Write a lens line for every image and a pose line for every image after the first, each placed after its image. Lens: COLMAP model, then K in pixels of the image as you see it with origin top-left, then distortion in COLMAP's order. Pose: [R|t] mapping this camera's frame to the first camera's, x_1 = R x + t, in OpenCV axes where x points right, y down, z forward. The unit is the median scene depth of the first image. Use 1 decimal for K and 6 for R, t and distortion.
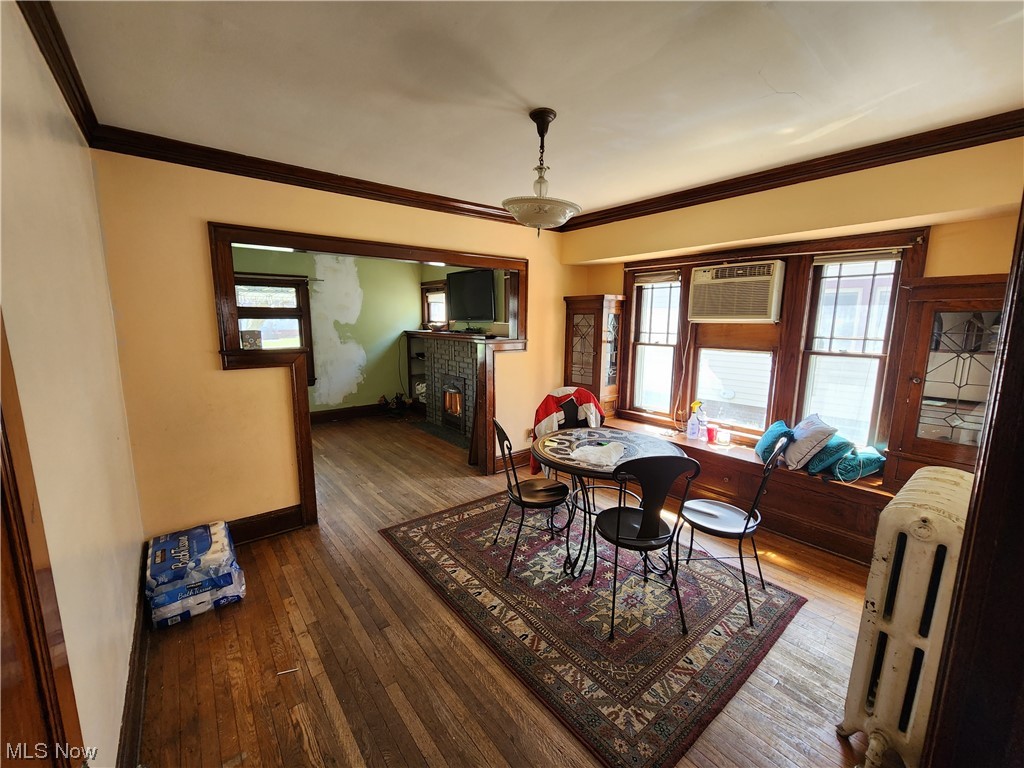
lens RADIAL K [[418.8, 0, 507.2], [0, 418.8, 385.8], [0, 0, 1]] dist [-0.003718, -0.000539]
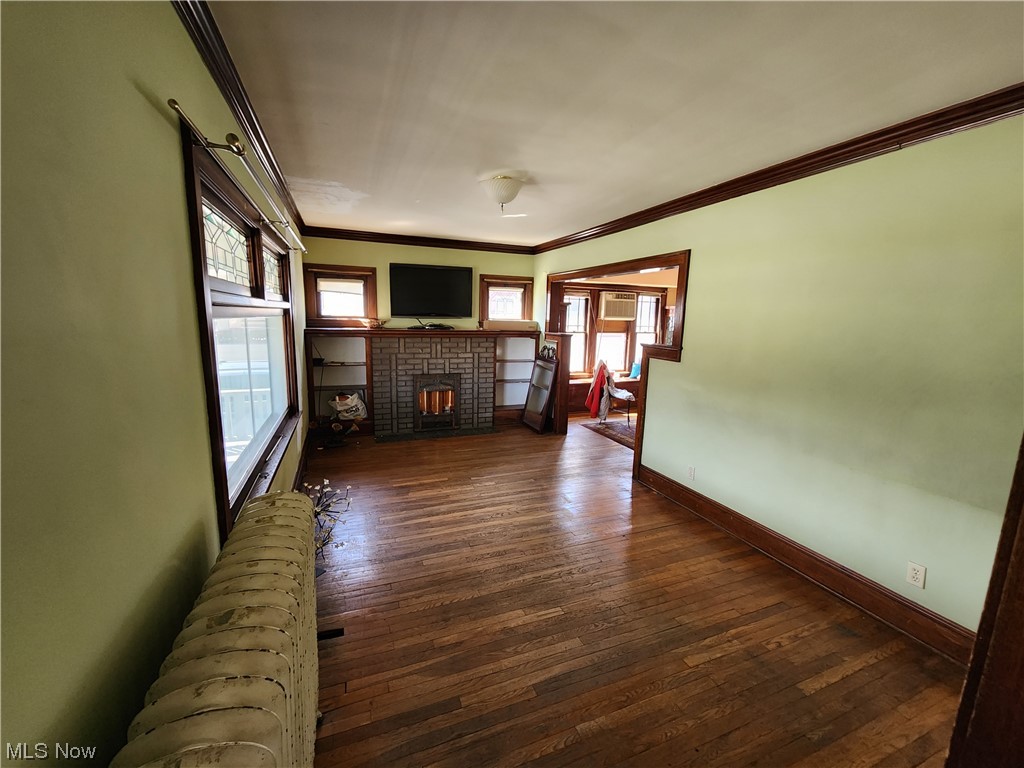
lens RADIAL K [[418.8, 0, 507.2], [0, 418.8, 385.8], [0, 0, 1]] dist [-0.003718, -0.000539]
pose [[0.288959, -0.156723, 0.944426, -2.084515], [0.130025, 0.983793, 0.123472, -0.199273], [-0.948470, 0.087121, 0.304654, 1.156559]]
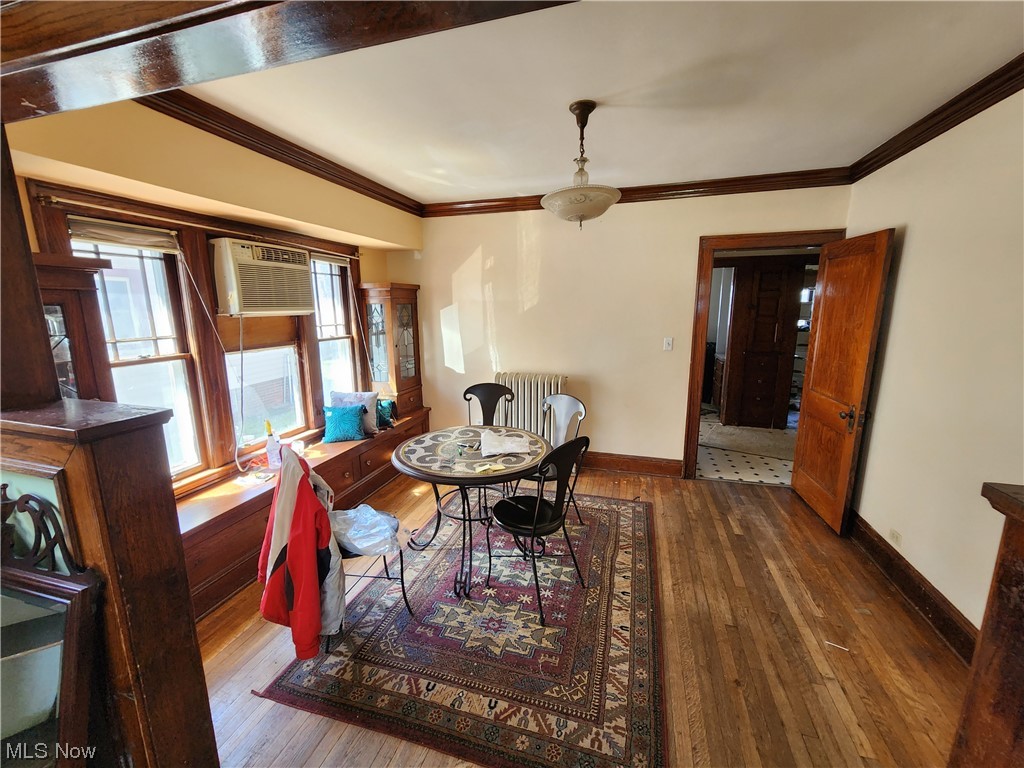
lens RADIAL K [[418.8, 0, 507.2], [0, 418.8, 385.8], [0, 0, 1]] dist [-0.003718, -0.000539]
pose [[-0.570339, -0.154620, 0.806725, -0.541610], [0.135821, 0.950852, 0.278267, -0.236350], [-0.810102, 0.268277, -0.521307, 1.387744]]
